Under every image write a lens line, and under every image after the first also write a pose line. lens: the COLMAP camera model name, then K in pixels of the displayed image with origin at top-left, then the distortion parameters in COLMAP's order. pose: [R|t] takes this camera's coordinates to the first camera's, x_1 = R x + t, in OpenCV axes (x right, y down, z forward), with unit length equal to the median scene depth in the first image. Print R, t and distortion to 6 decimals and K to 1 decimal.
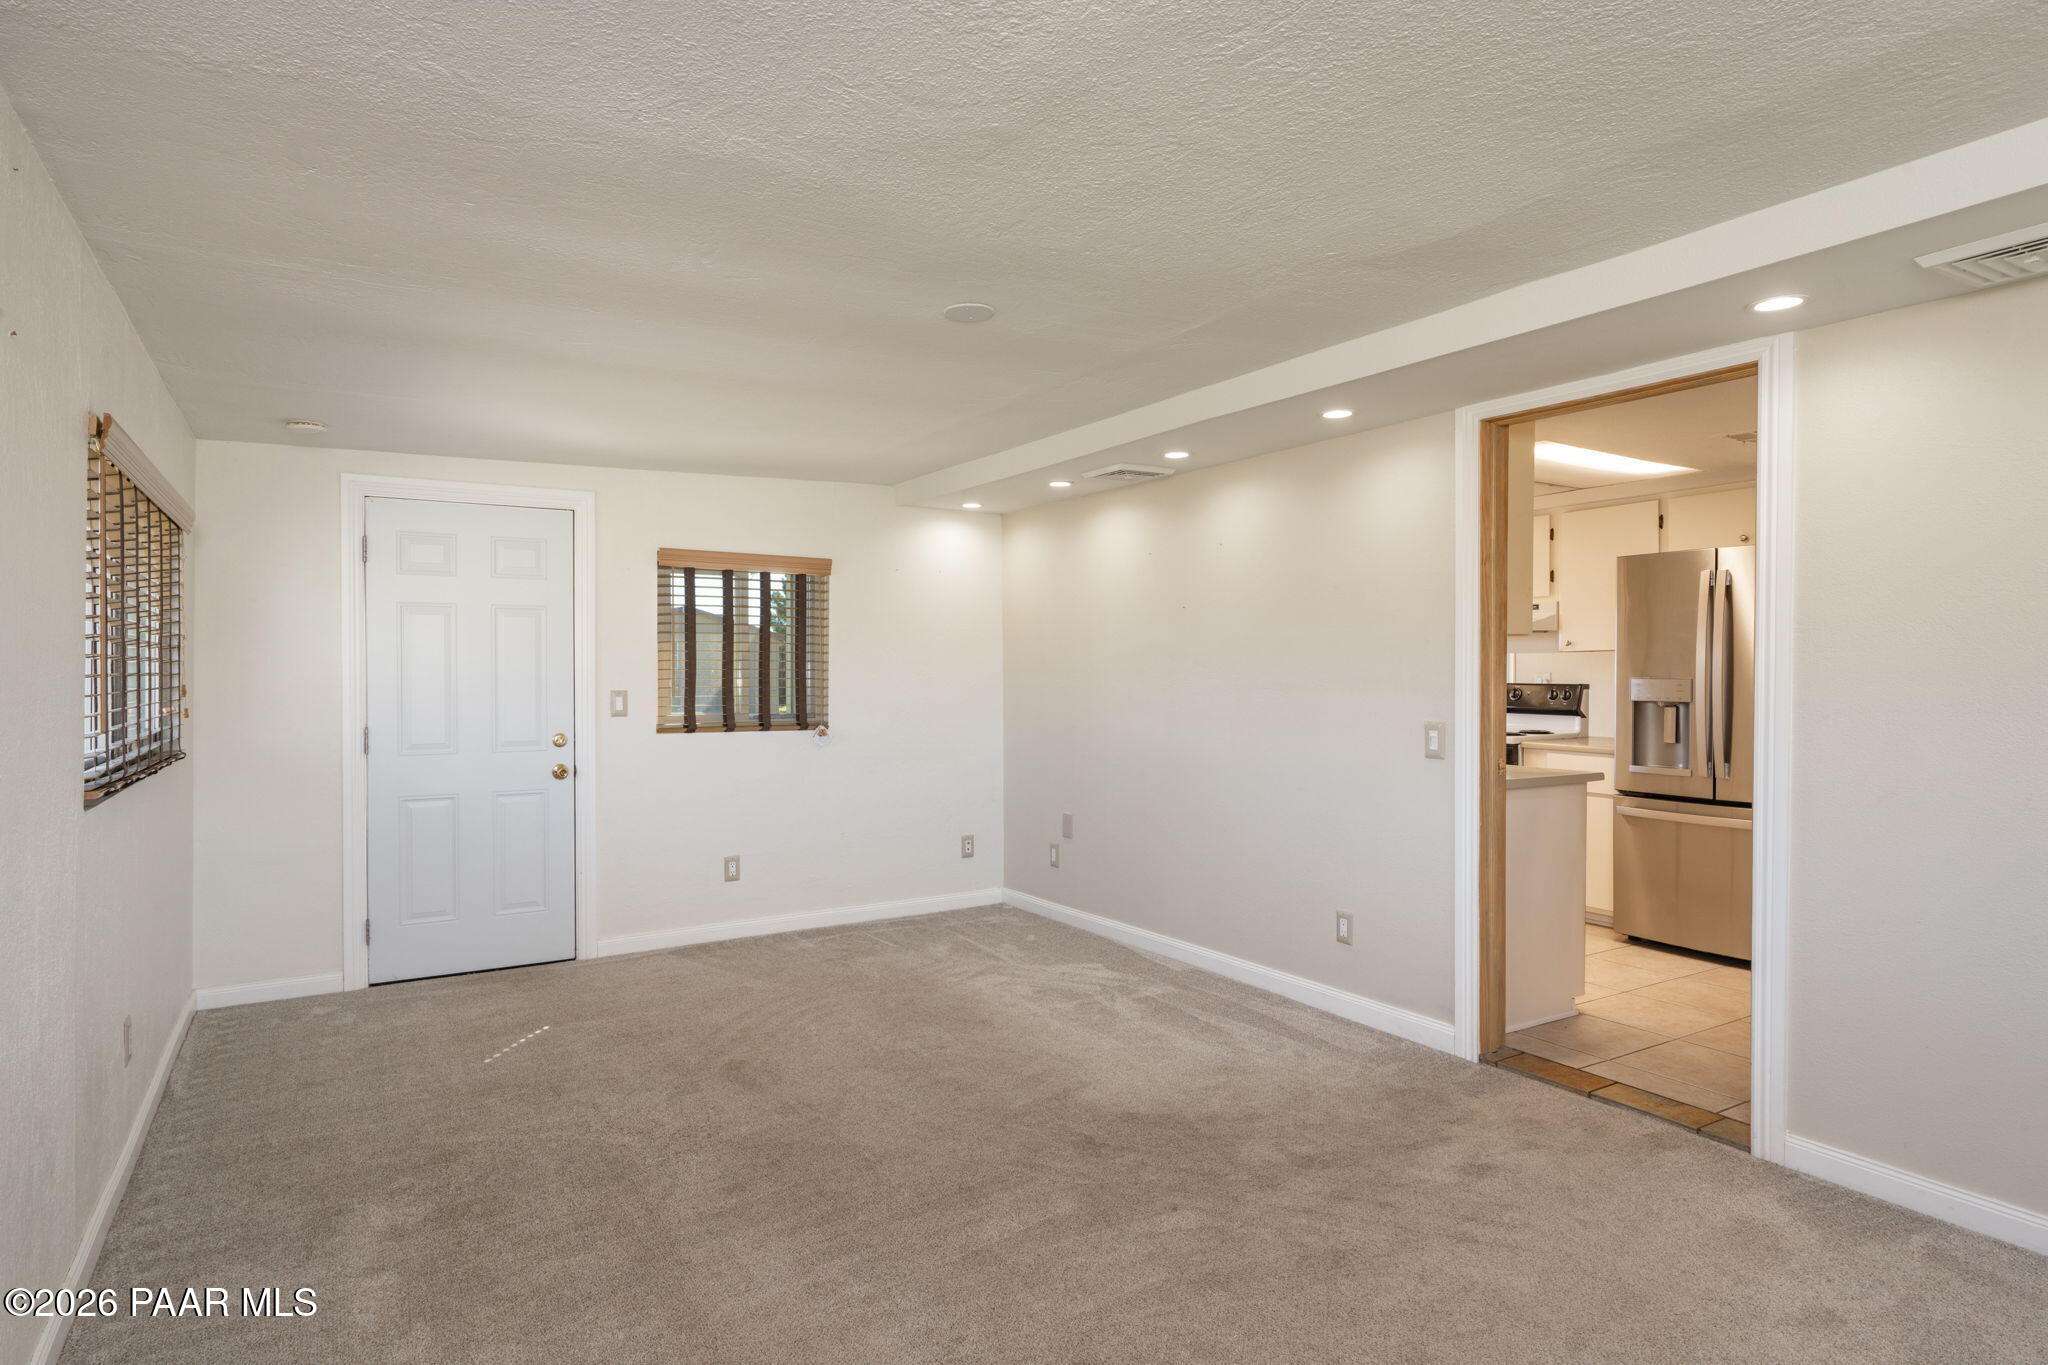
lens RADIAL K [[1125.8, 0, 1018.6], [0, 1125.8, 688.8], [0, 0, 1]] dist [0.011644, 0.001064]
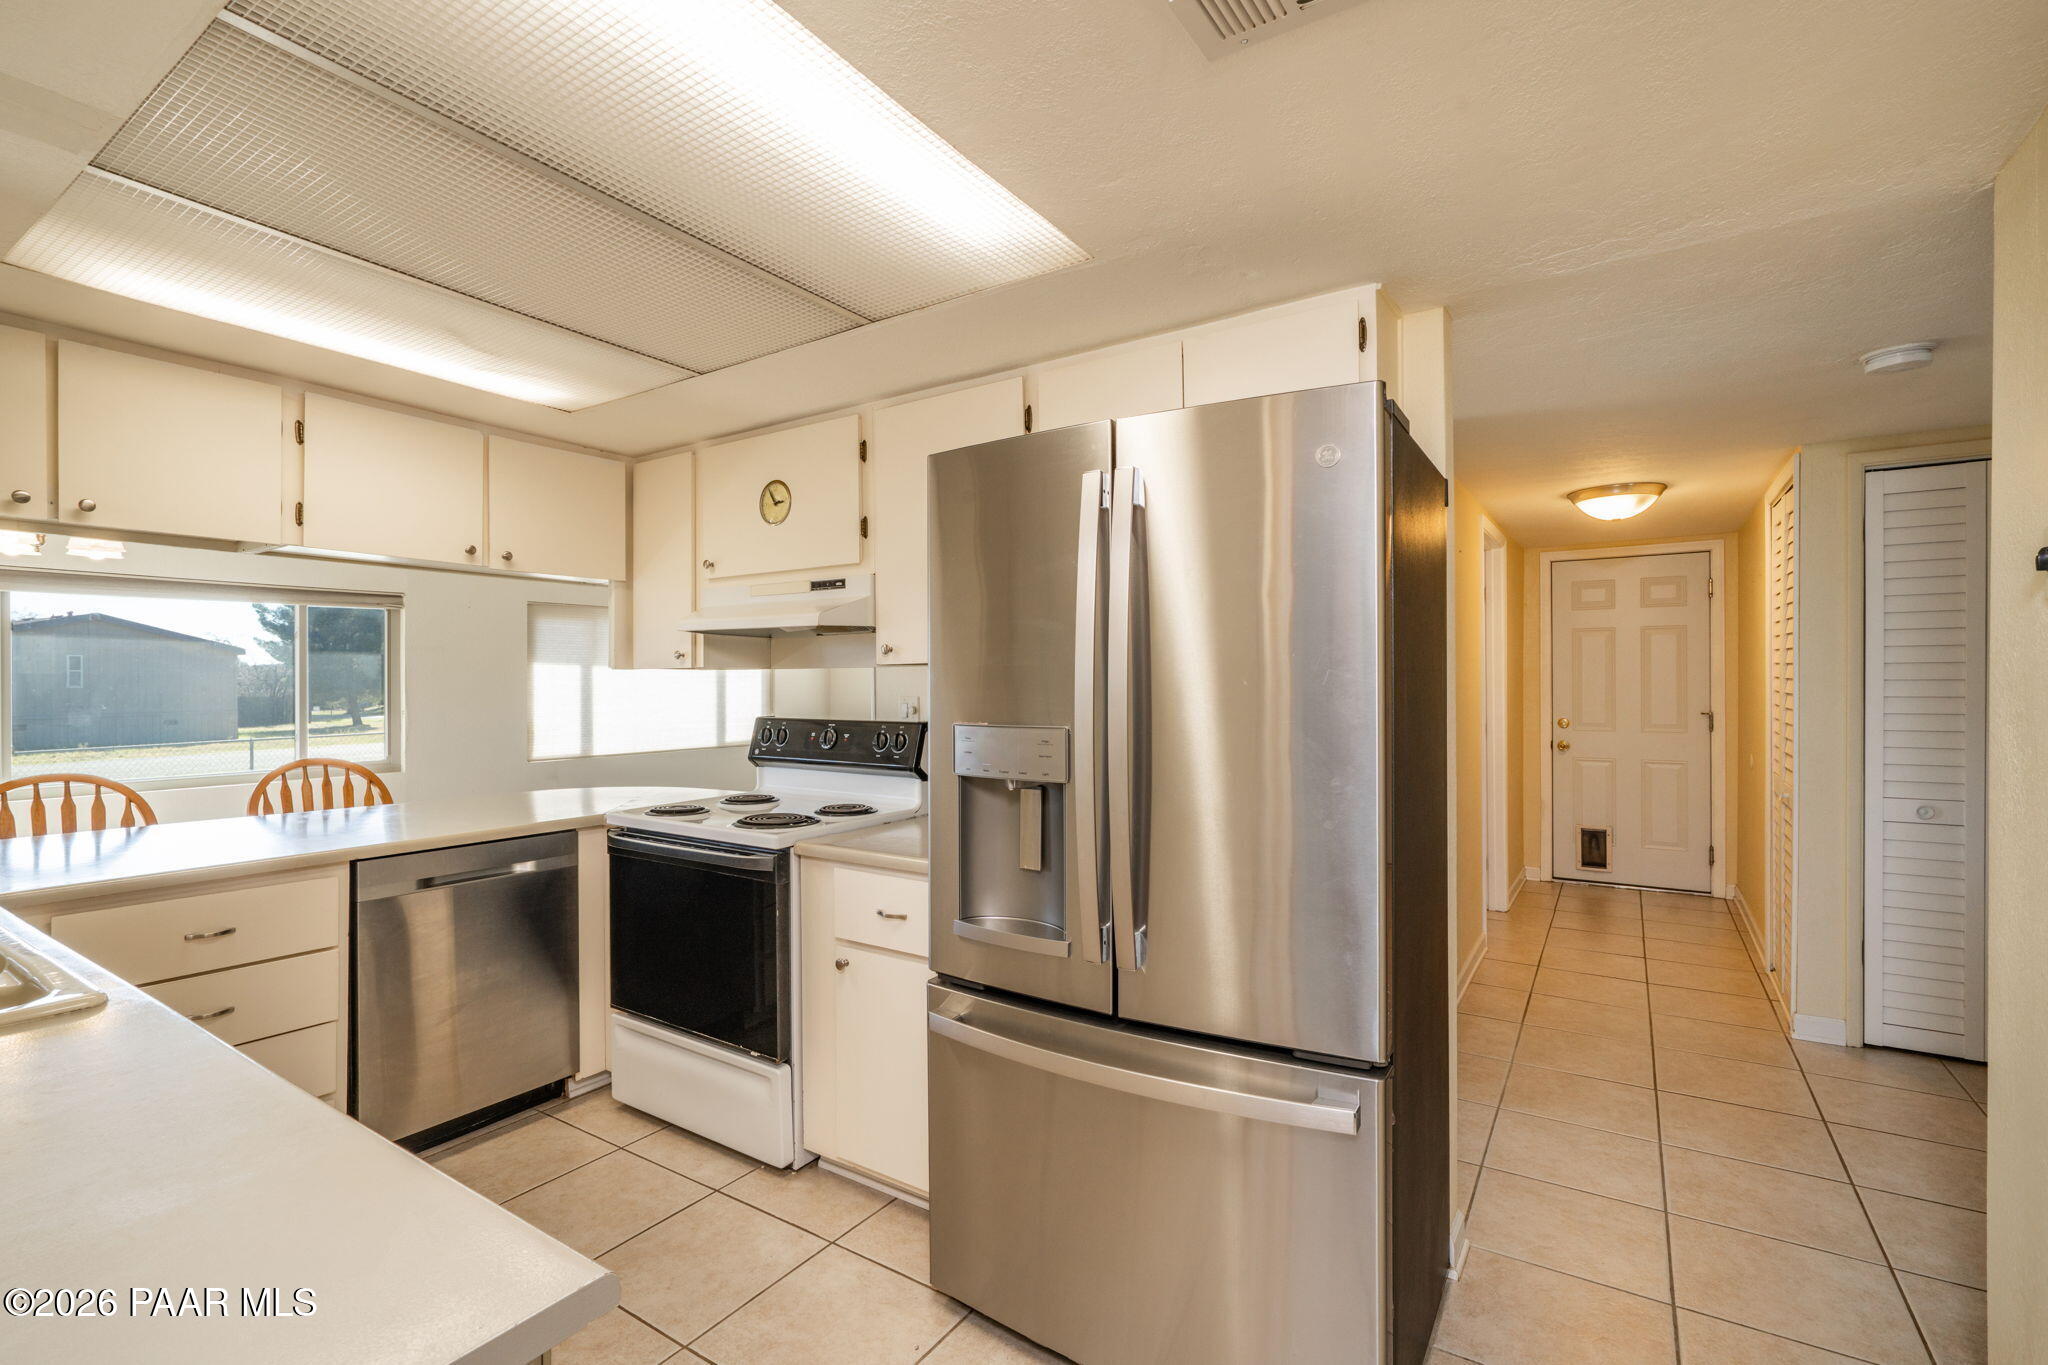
lens RADIAL K [[940.9, 0, 1024.0], [0, 940.9, 682.5], [0, 0, 1]] dist [-0.001244, -0.000251]
pose [[0.904789, -0.000699, 0.425859, 0.415345], [0.008006, 0.999850, -0.015368, -0.020614], [-0.425785, 0.017315, 0.904659, 0.663468]]
